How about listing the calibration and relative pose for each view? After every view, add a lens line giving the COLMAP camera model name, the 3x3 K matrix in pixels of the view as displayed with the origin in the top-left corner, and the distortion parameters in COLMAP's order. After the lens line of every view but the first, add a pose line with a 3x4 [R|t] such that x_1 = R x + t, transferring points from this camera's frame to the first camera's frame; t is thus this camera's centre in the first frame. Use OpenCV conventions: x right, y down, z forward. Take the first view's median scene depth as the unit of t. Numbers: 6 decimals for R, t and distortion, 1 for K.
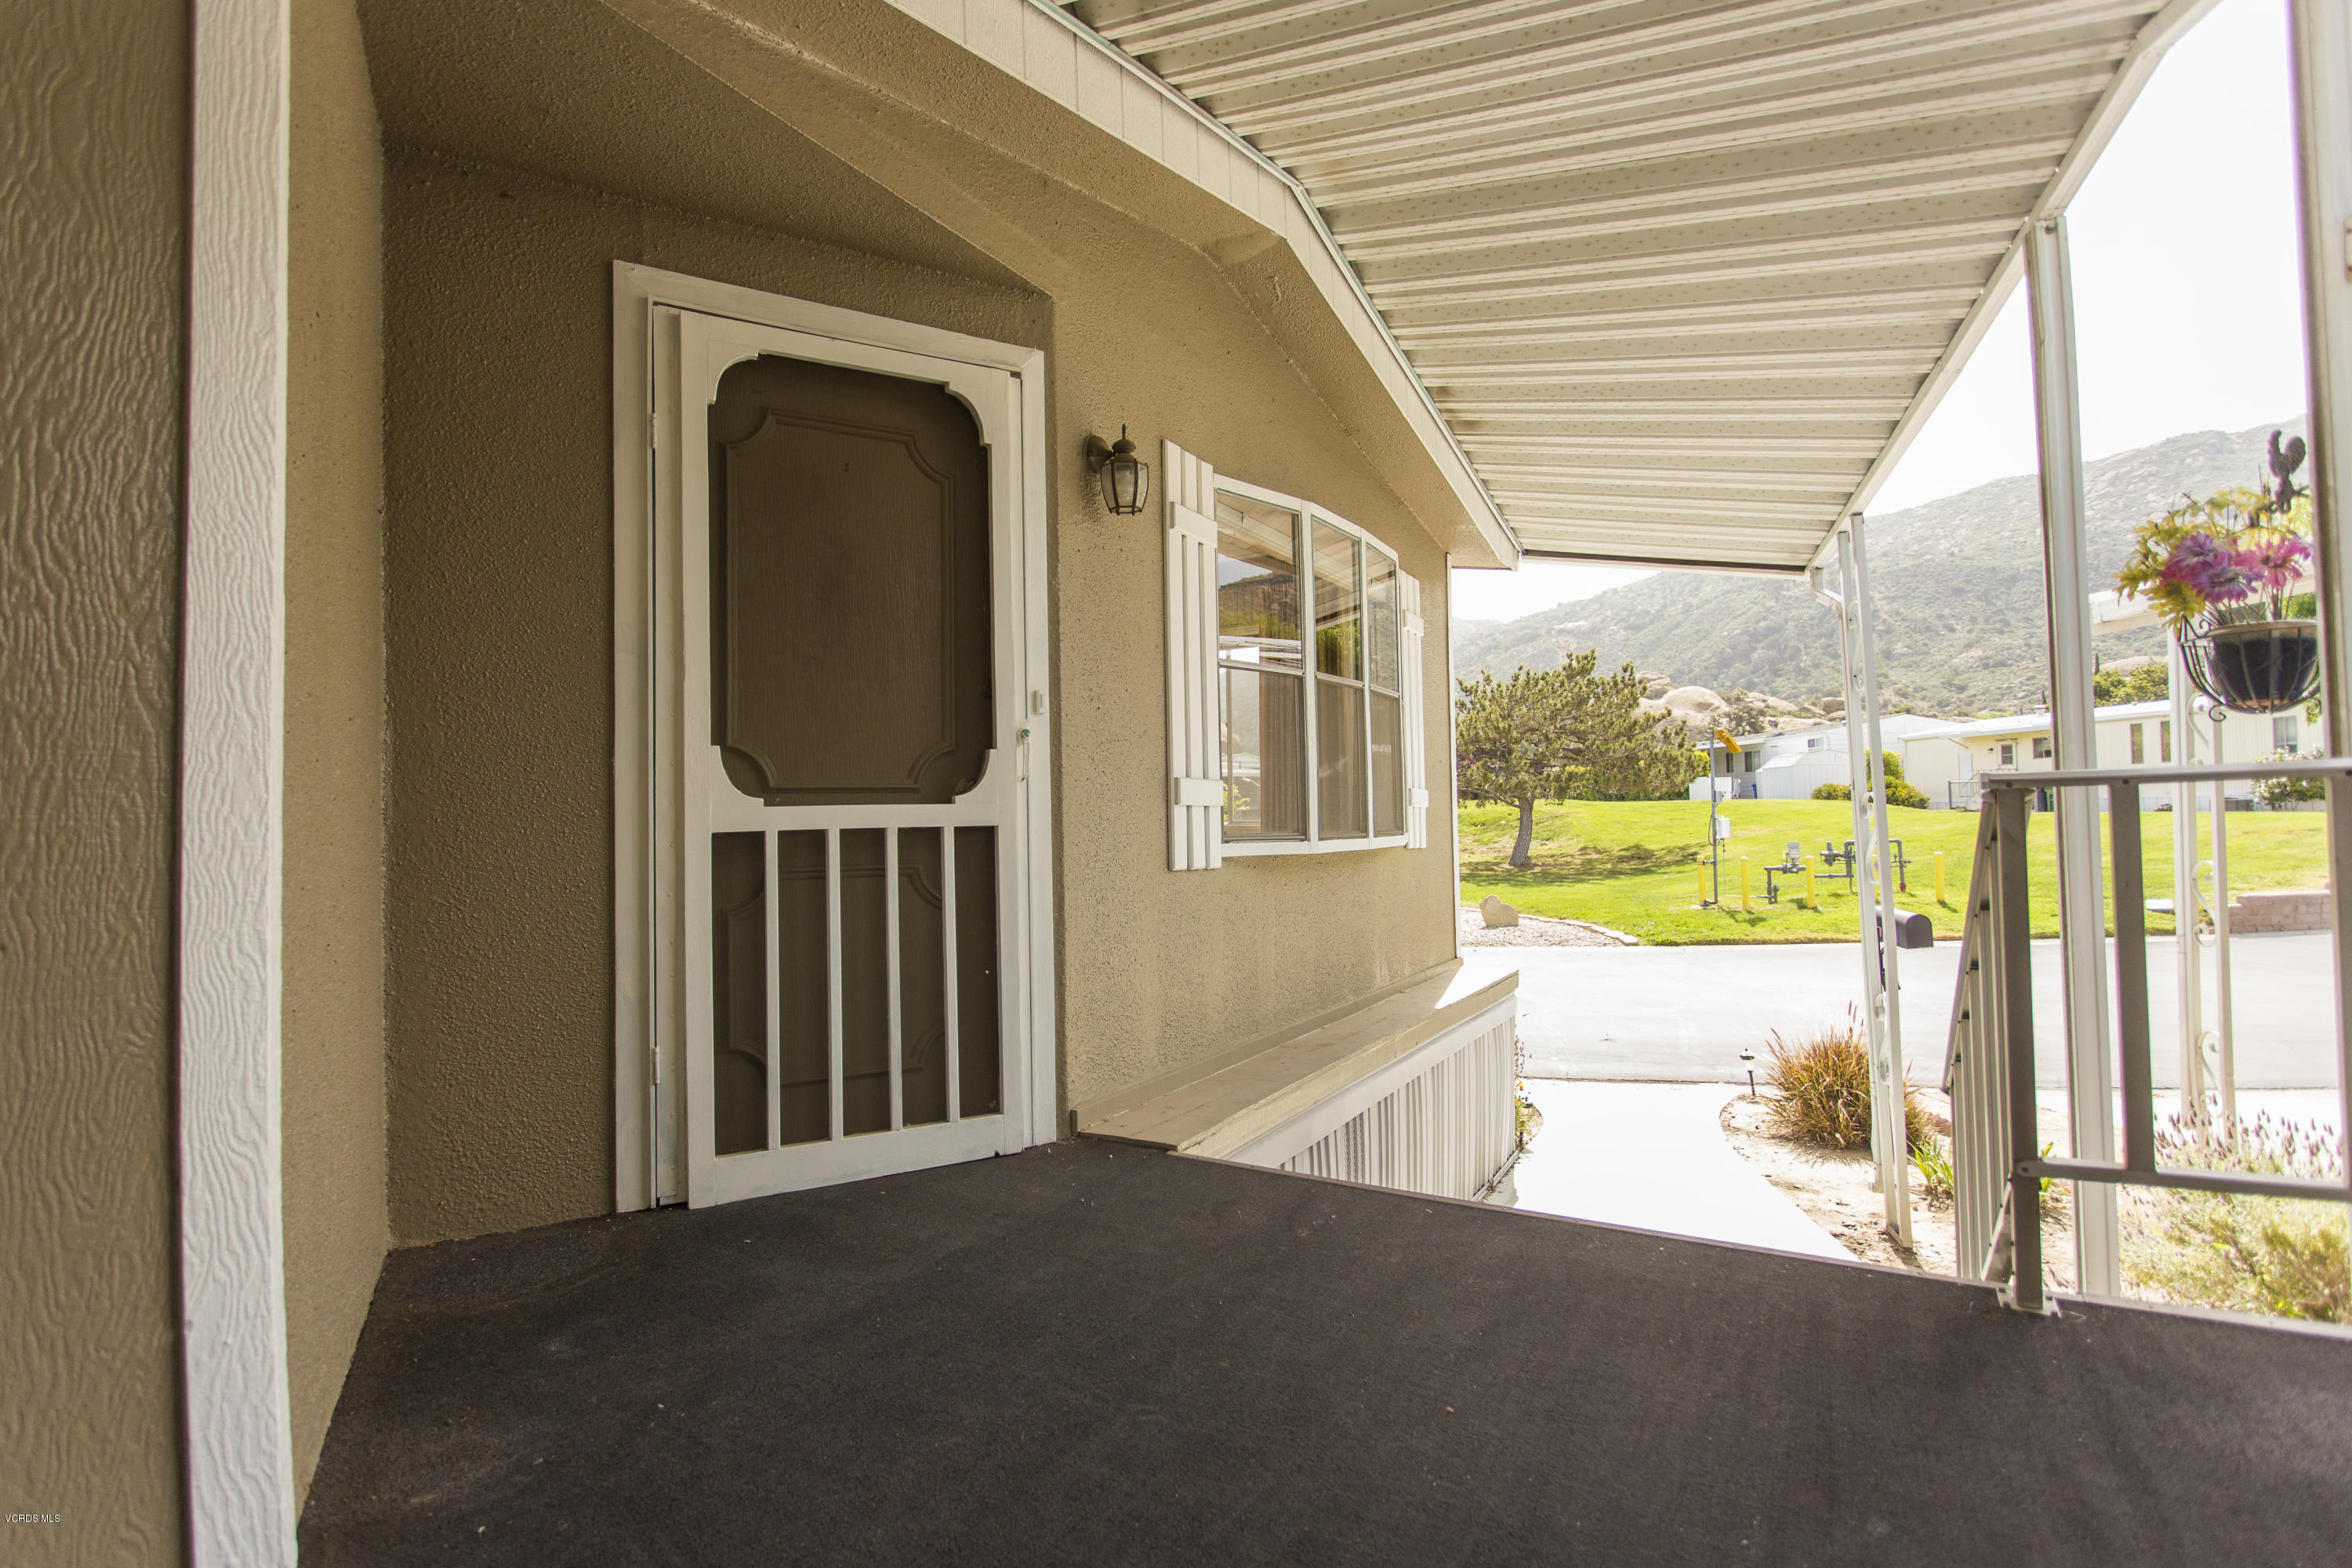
lens RADIAL K [[1116.2, 0, 1176.0], [0, 1116.2, 784.0], [0, 0, 1]] dist [-0.003170, 0.000740]
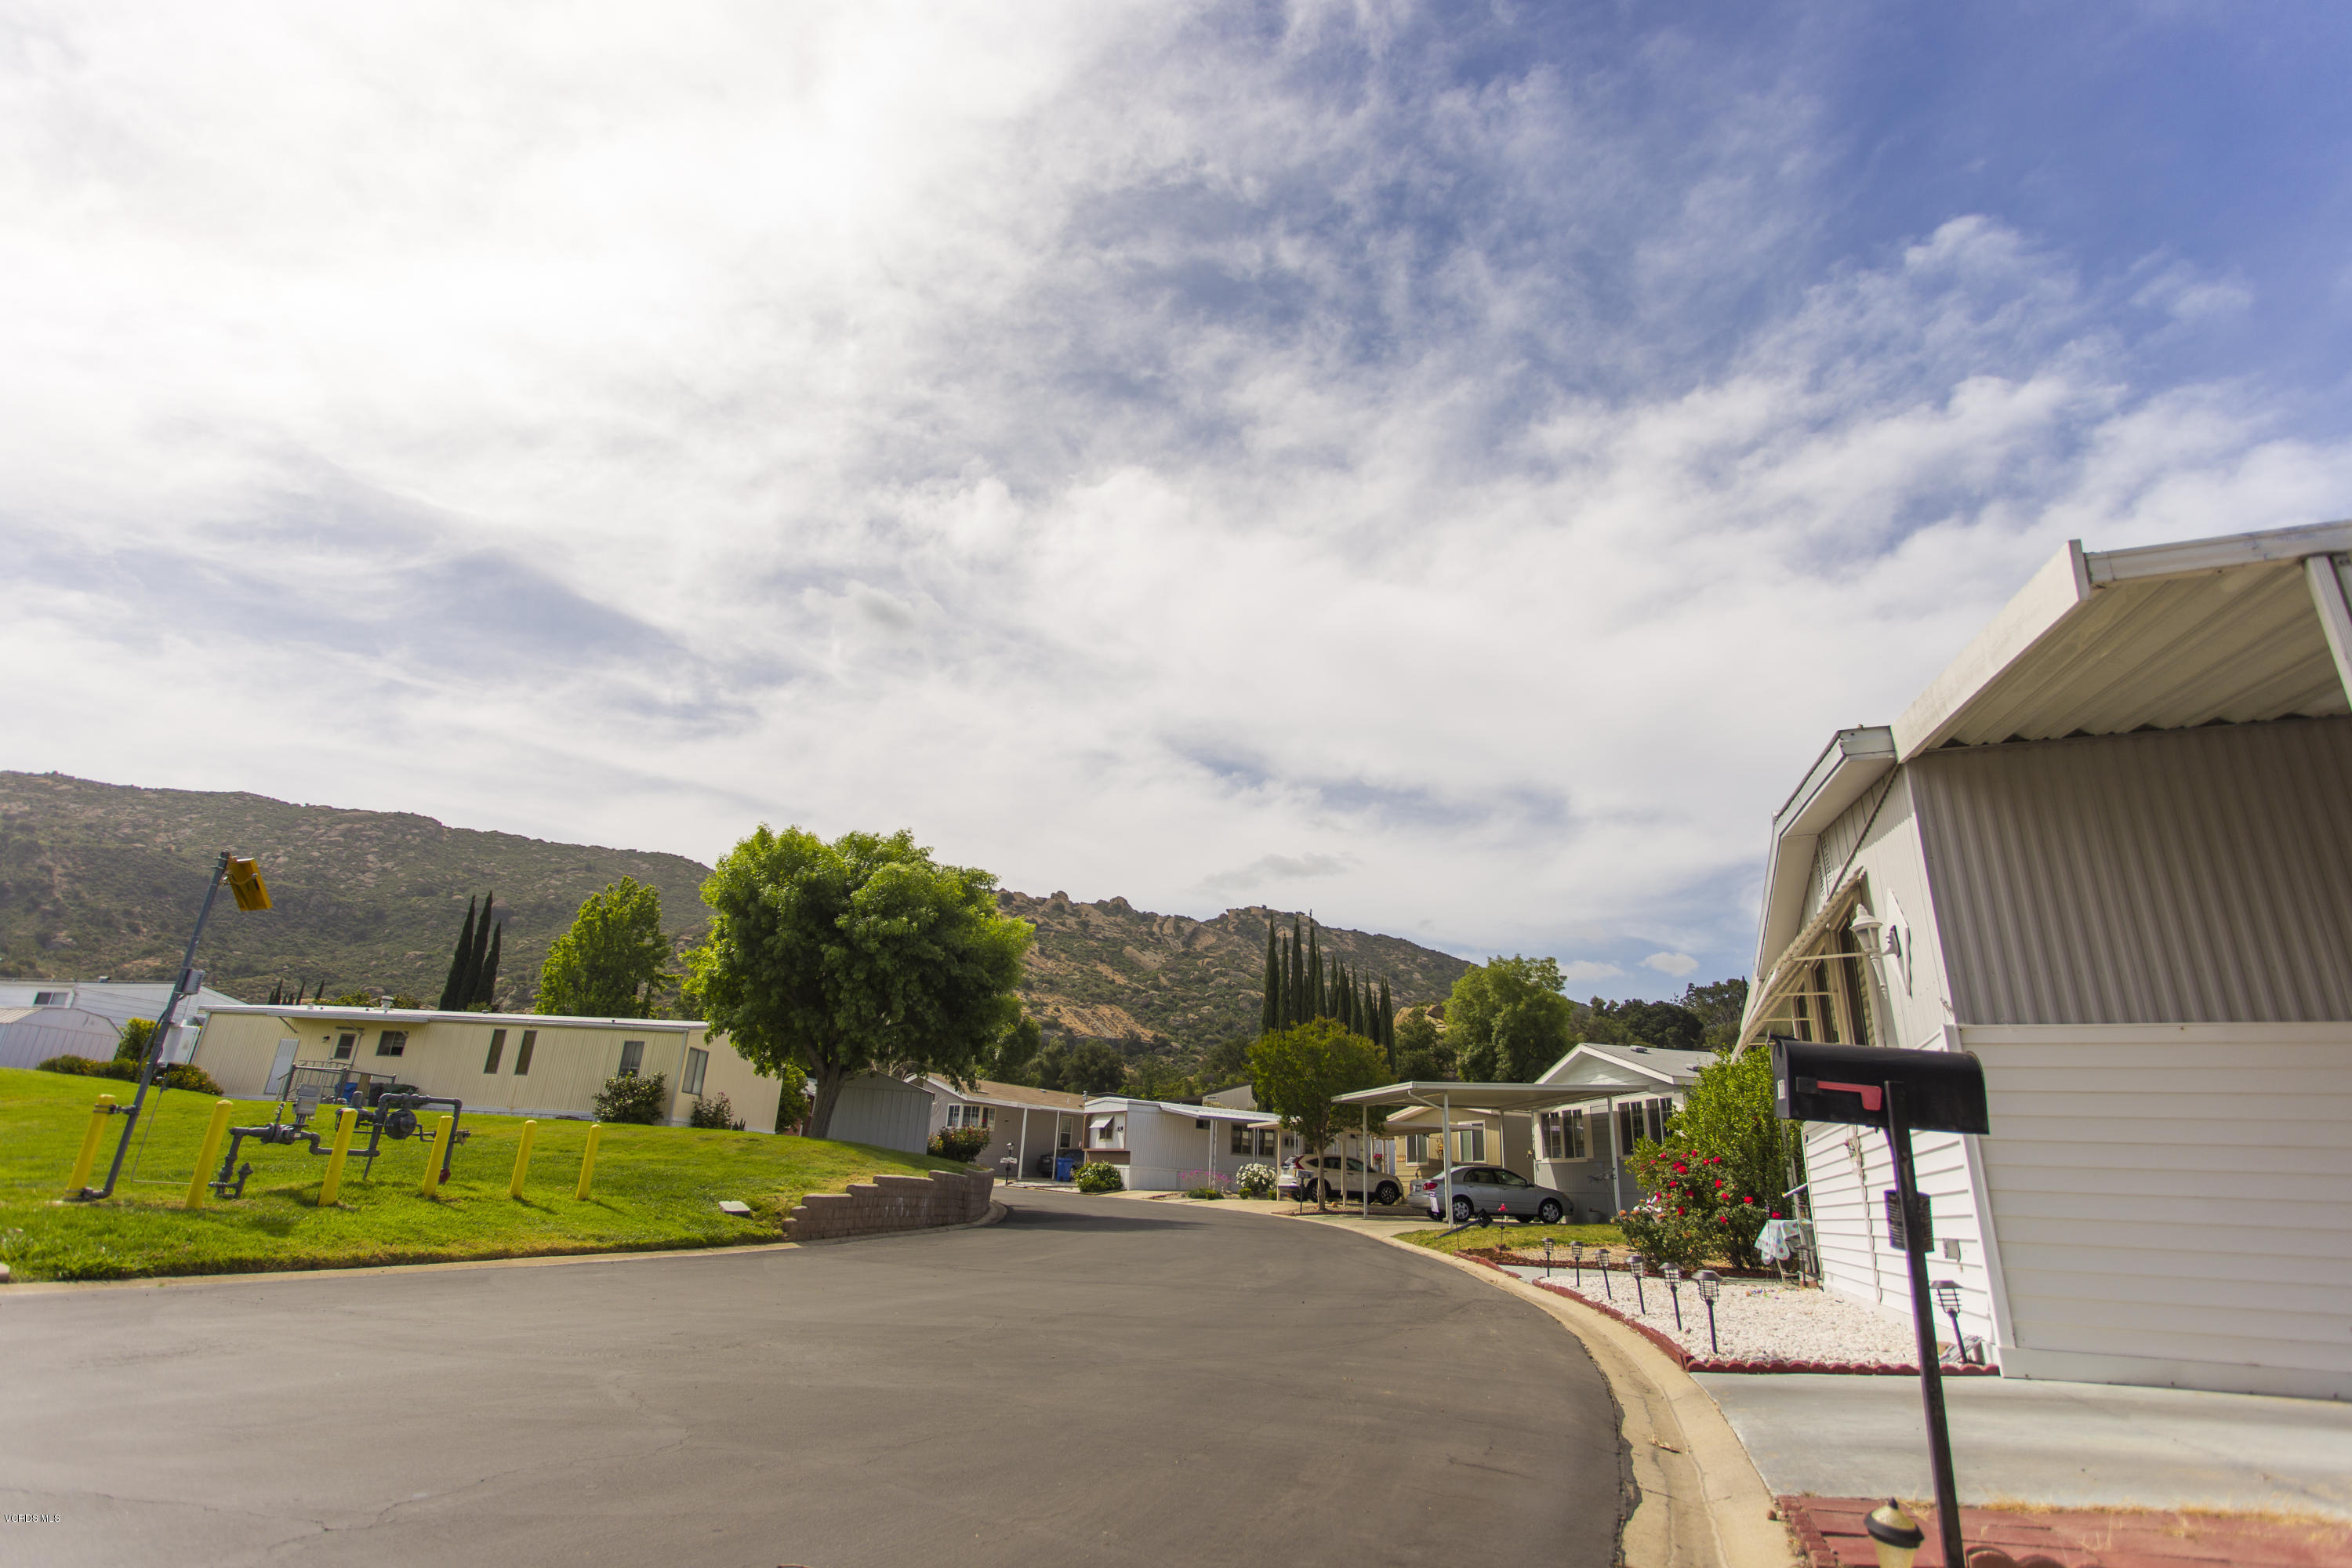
lens RADIAL K [[1116.2, 0, 1176.0], [0, 1116.2, 784.0], [0, 0, 1]] dist [-0.003170, 0.000740]
pose [[0.190568, 0.364462, 0.911510, 0.056571], [-0.082002, 0.931192, -0.355187, 0.069539], [-0.978243, -0.007058, 0.207342, 0.415910]]
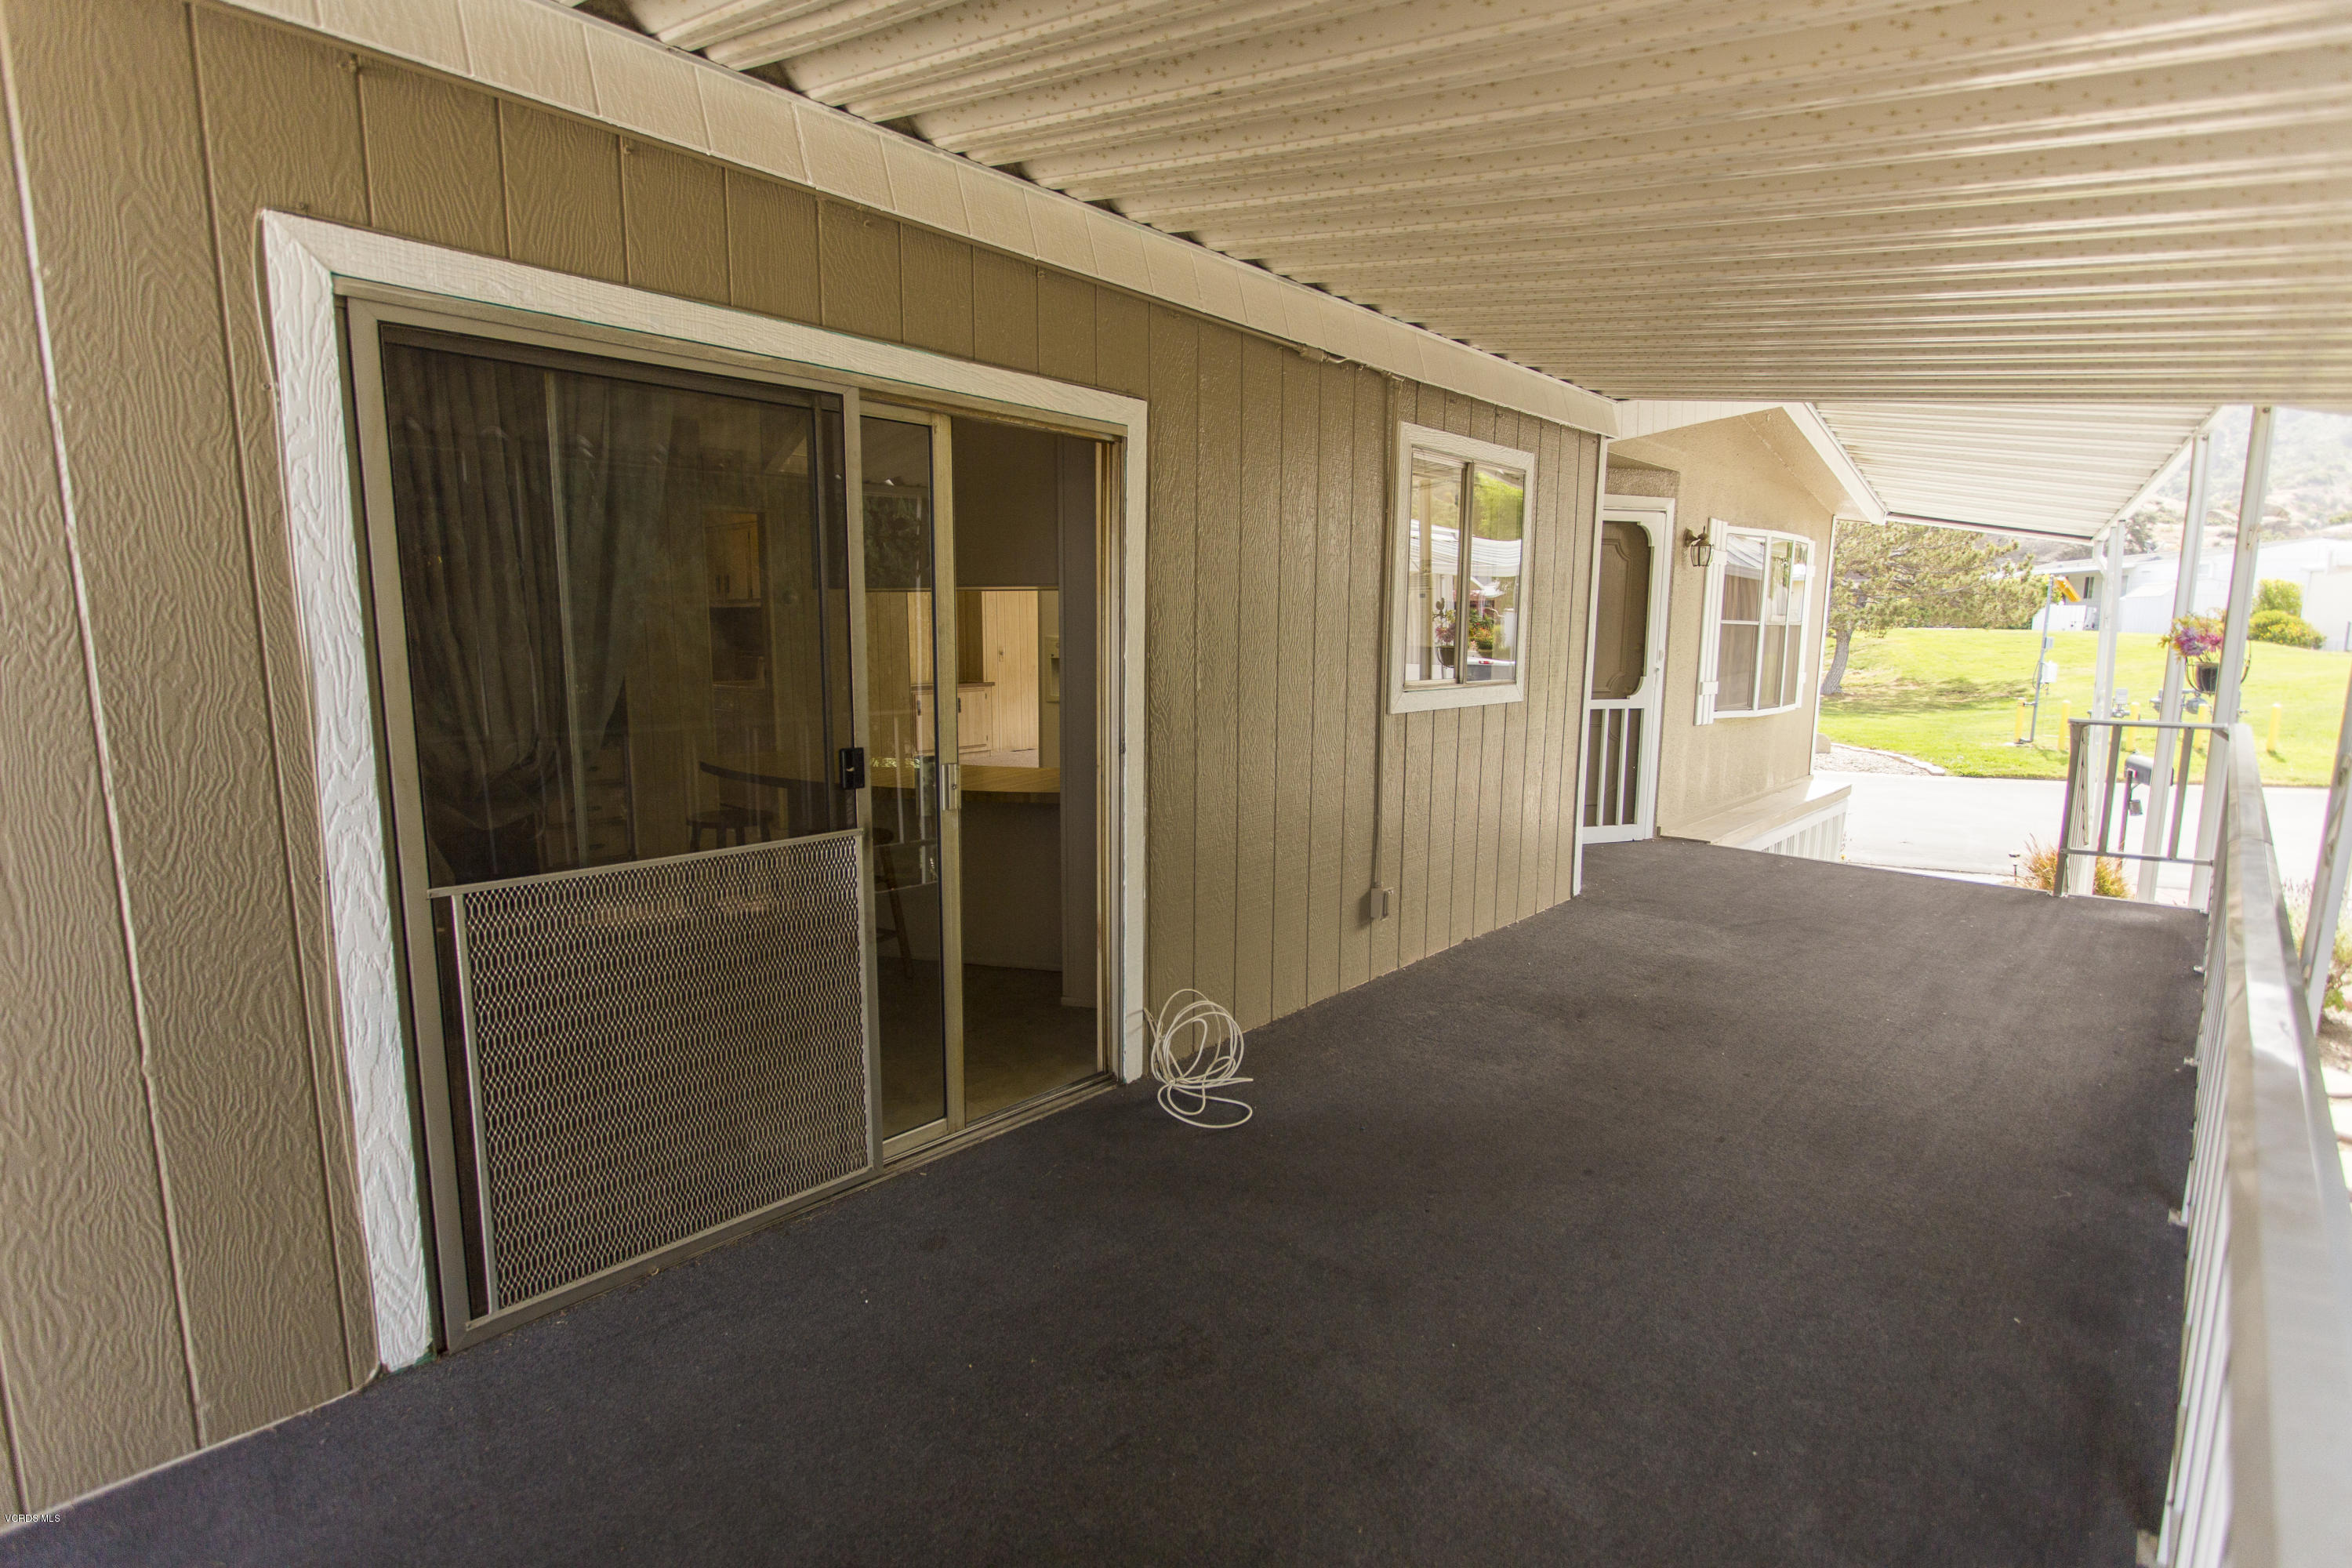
lens RADIAL K [[1116.2, 0, 1176.0], [0, 1116.2, 784.0], [0, 0, 1]] dist [-0.003170, 0.000740]
pose [[0.974846, 0.056607, -0.215570, -0.096306], [-0.017601, 0.983741, 0.178726, -0.033683], [0.222182, -0.170436, 0.959993, -0.246122]]
